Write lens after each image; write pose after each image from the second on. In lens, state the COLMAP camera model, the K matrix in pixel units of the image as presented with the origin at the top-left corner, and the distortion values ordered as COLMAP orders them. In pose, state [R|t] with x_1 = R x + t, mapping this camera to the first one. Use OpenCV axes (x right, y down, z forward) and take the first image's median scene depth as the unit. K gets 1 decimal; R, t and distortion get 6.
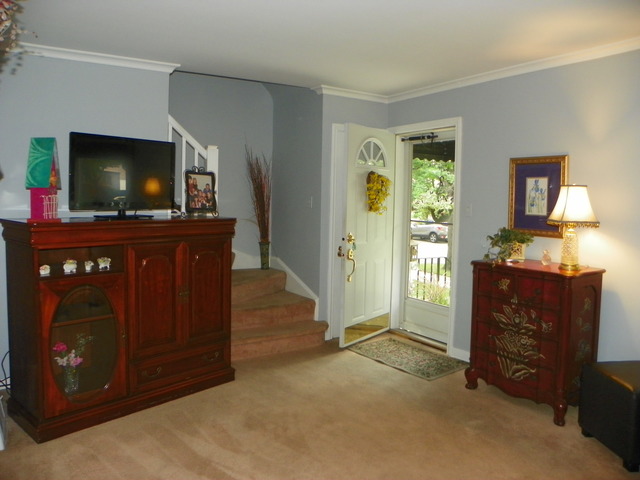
lens RADIAL K [[489.0, 0, 320.3], [0, 489.0, 238.4], [0, 0, 1]] dist [-0.013932, -0.002361]
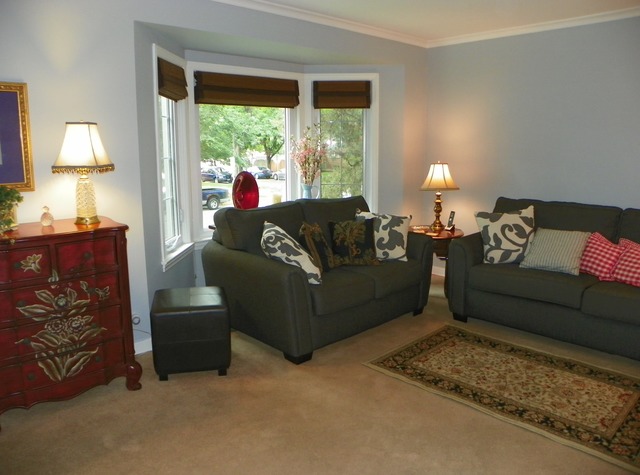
lens RADIAL K [[492.8, 0, 320.3], [0, 492.8, 237.3], [0, 0, 1]] dist [-0.055709, 0.007874]
pose [[-0.149510, -0.193672, 0.969607, -0.373547], [0.087847, 0.974149, 0.208125, -0.053168], [-0.984850, 0.116294, -0.128631, 0.692819]]
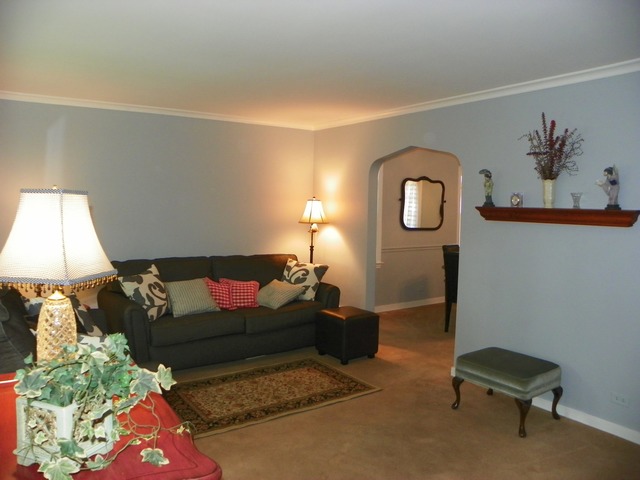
lens RADIAL K [[492.8, 0, 320.2], [0, 492.8, 240.4], [0, 0, 1]] dist [-0.055709, 0.007874]
pose [[-0.999038, -0.027625, 0.034068, 0.265903], [-0.021774, 0.986629, 0.161521, -0.139002], [-0.038075, 0.160624, -0.986281, 1.399377]]
